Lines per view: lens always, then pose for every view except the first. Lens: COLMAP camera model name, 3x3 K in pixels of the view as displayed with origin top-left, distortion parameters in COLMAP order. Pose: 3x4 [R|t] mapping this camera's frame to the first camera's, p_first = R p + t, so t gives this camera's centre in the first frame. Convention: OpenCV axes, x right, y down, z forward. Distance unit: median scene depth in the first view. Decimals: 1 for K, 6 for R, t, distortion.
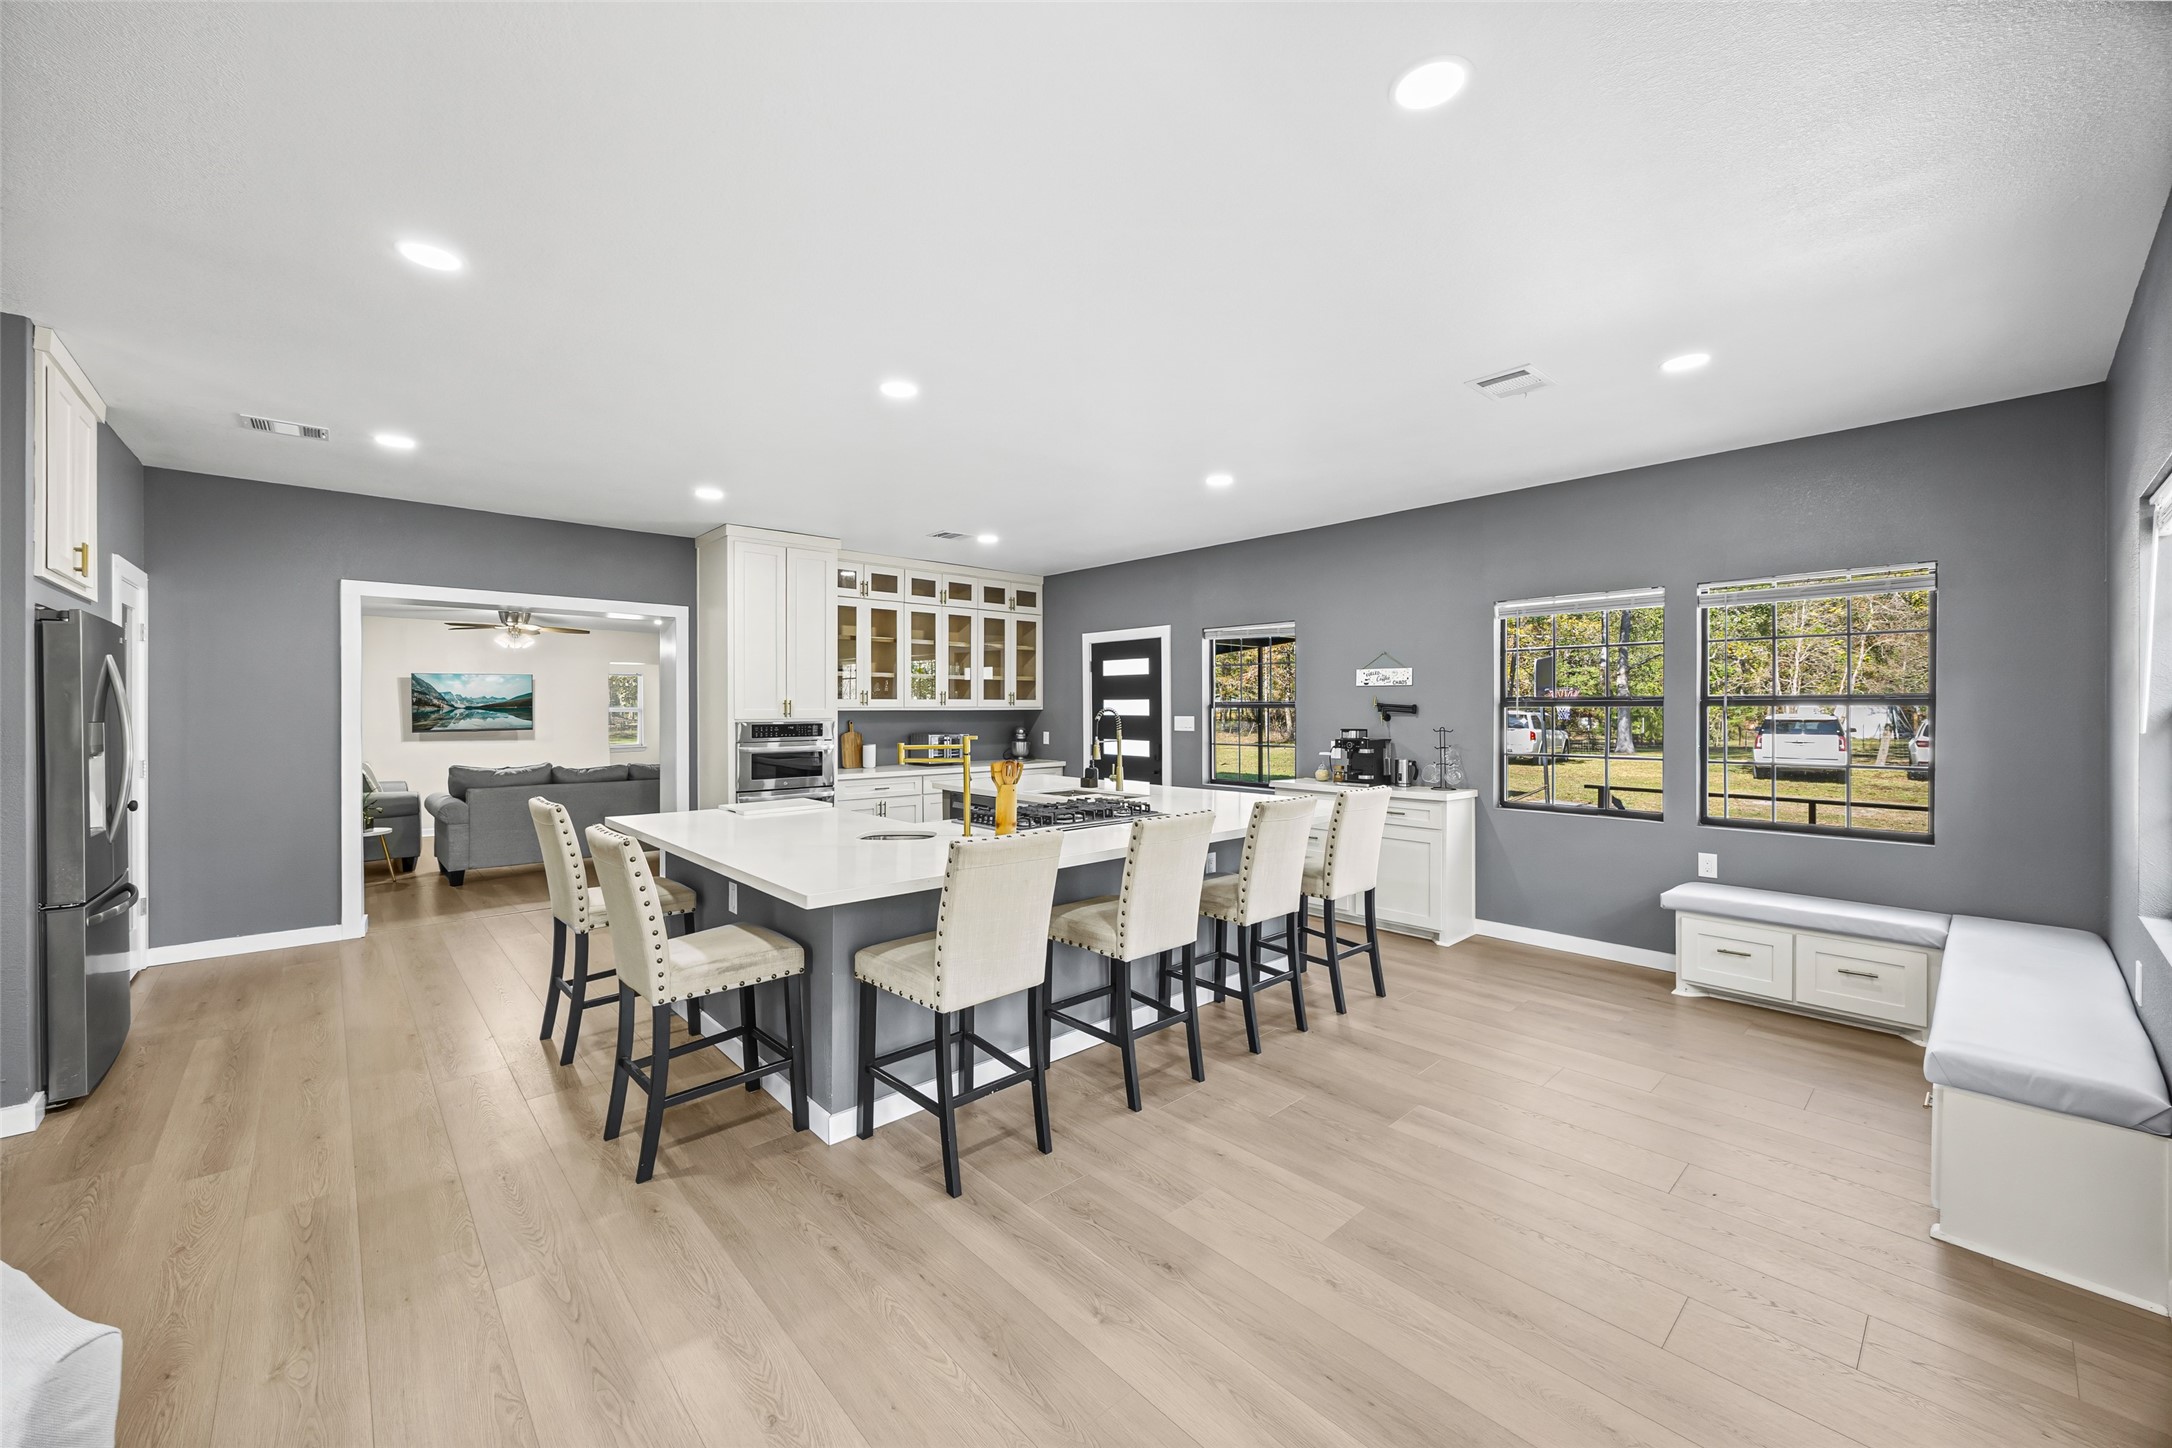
lens RADIAL K [[839.6, 0, 1087.1], [0, 839.6, 712.6], [0, 0, 1]] dist [-0.000651, -0.000077]
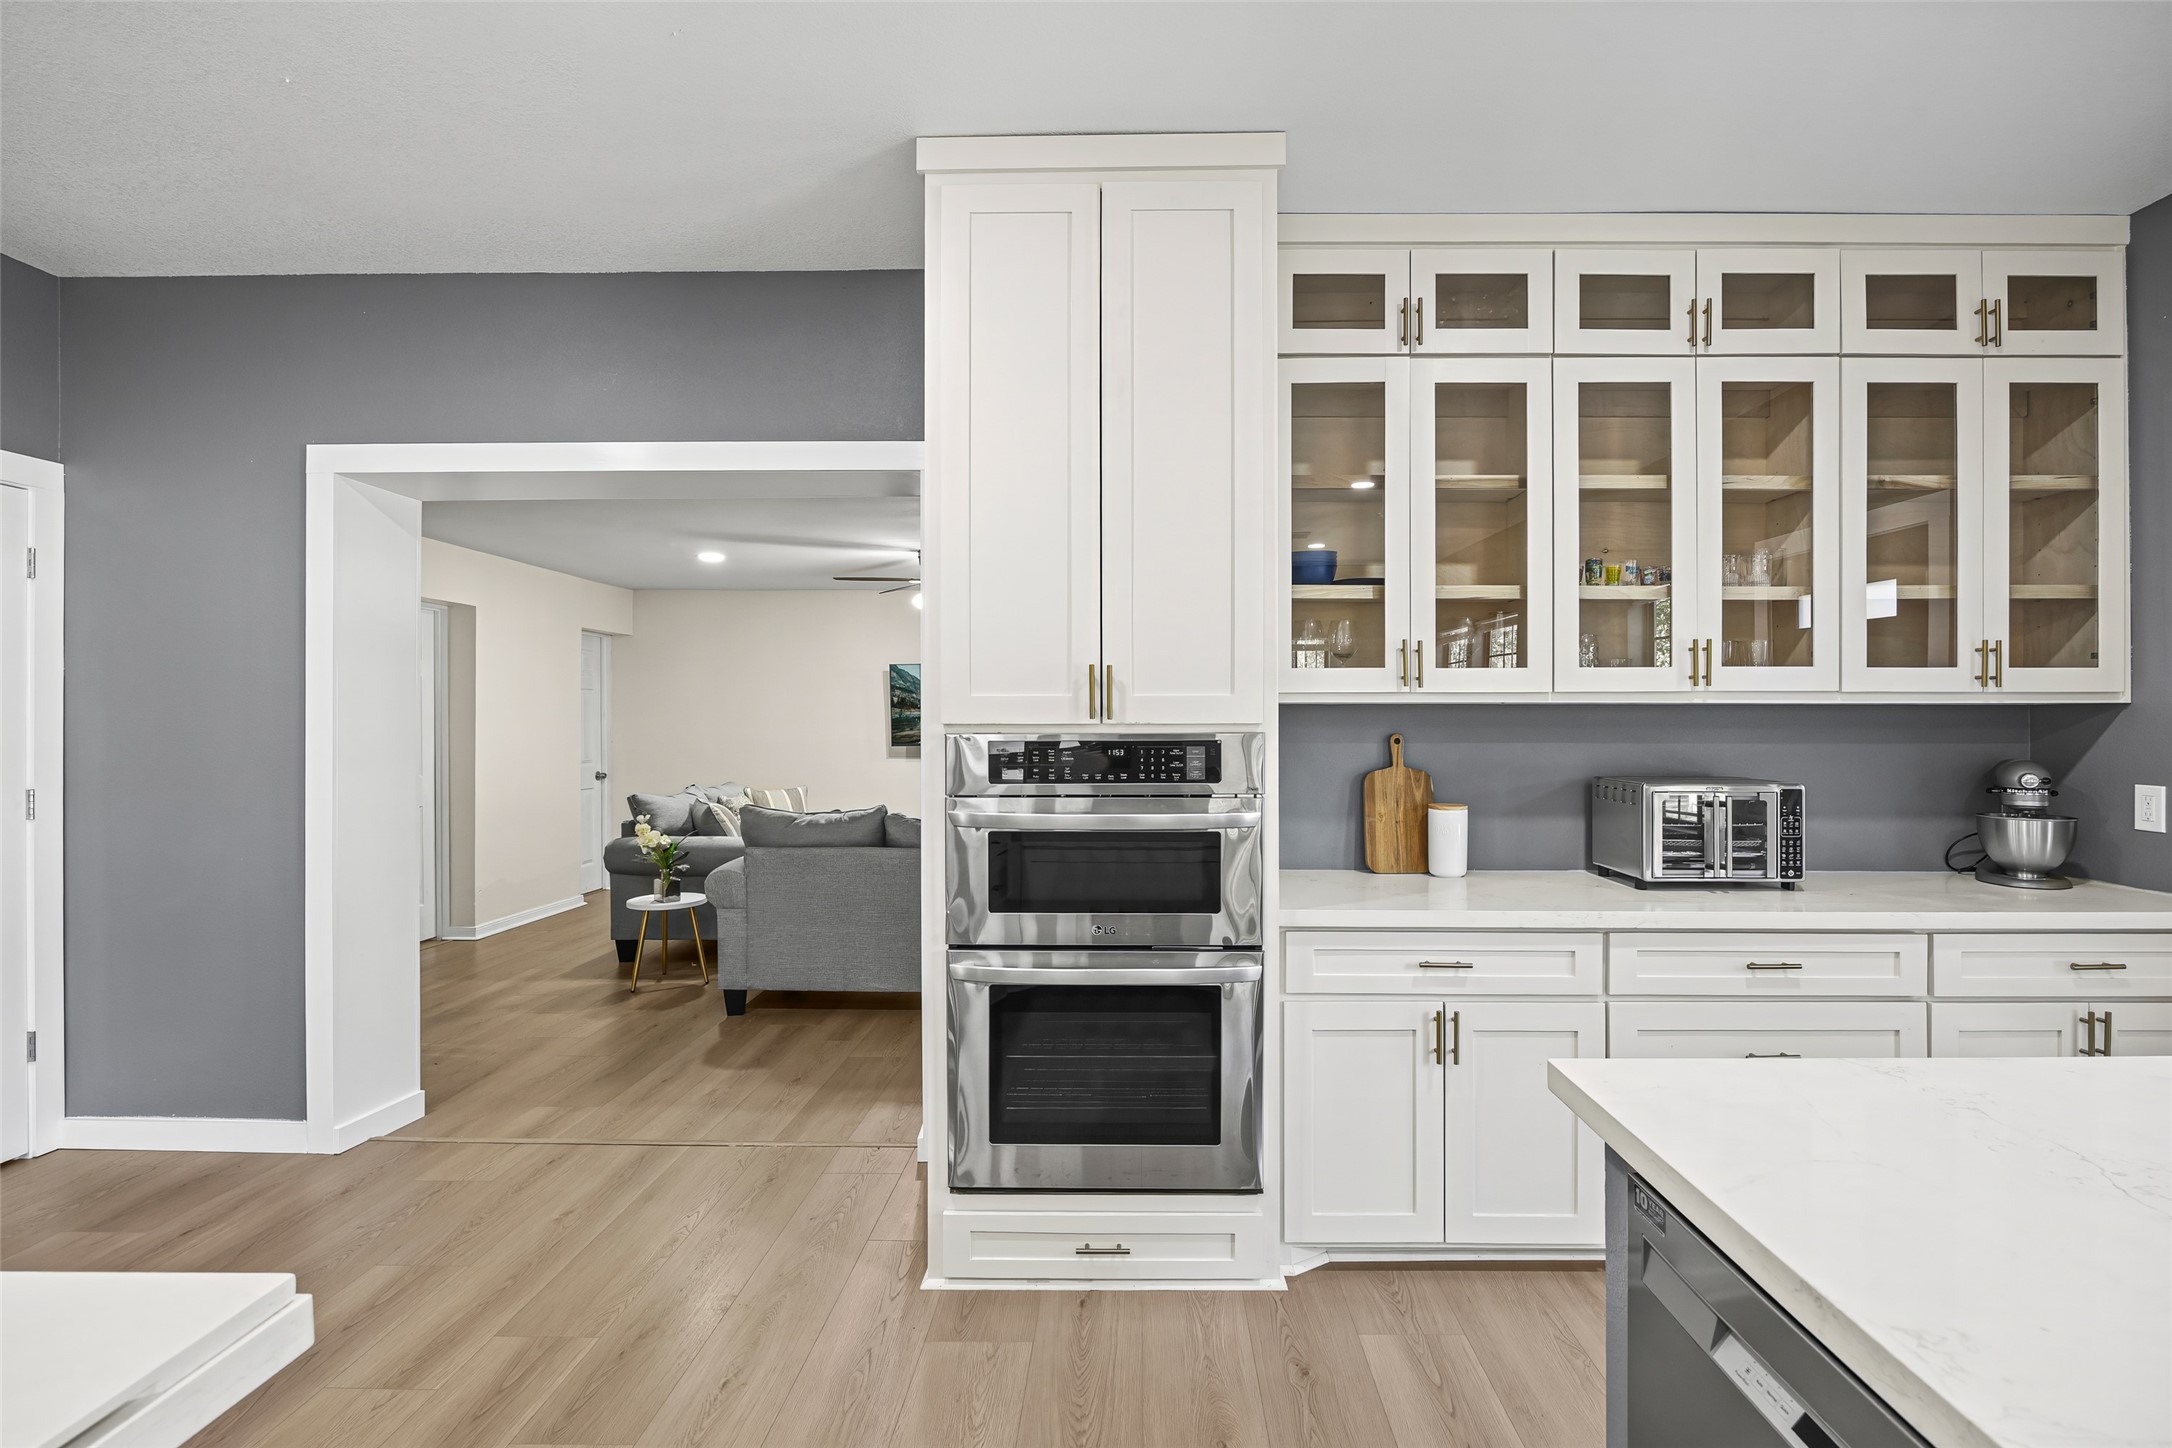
lens RADIAL K [[1025.6, 0, 1094.2], [0, 1025.6, 716.6], [0, 0, 1]] dist [-0.014286, -0.000201]
pose [[0.721981, -0.001517, -0.691911, -0.075324], [-0.005613, 0.999952, -0.008050, 0.005994], [0.691890, 0.009696, 0.721938, 0.580472]]
